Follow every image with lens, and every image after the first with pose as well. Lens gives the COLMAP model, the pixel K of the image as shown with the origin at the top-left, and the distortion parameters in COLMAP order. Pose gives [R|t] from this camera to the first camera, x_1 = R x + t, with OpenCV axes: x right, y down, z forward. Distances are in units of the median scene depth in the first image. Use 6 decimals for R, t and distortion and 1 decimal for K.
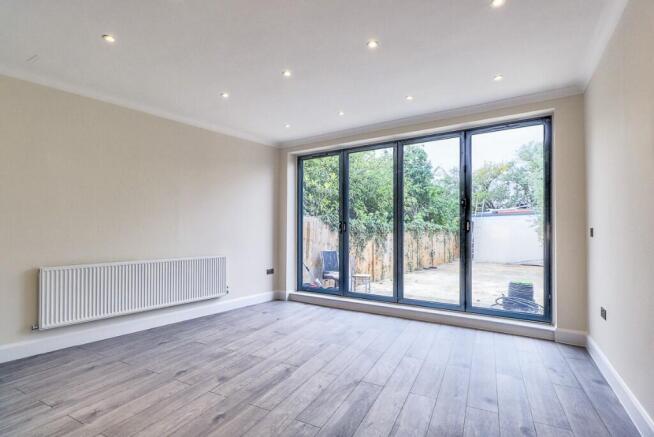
lens RADIAL K [[312.2, 0, 325.2], [0, 312.2, 222.3], [0, 0, 1]] dist [0.005910, -0.001842]
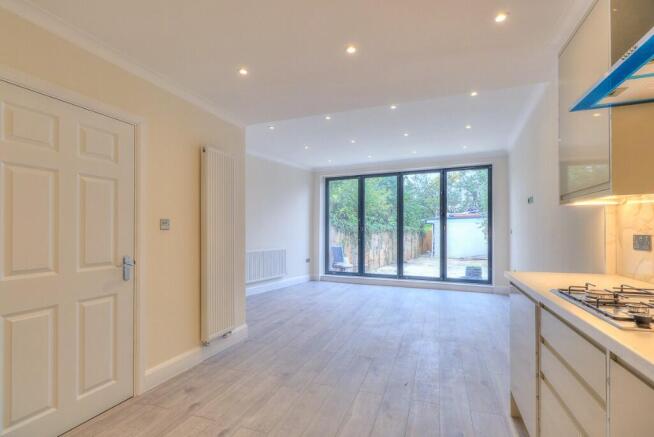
lens RADIAL K [[312.2, 0, 327.7], [0, 312.2, 222.9], [0, 0, 1]] dist [0.005910, -0.001842]
pose [[0.991032, 0.004418, 0.133549, -0.287590], [-0.004586, 0.999989, 0.000955, -0.012897], [-0.133543, -0.001559, 0.991042, -0.417167]]
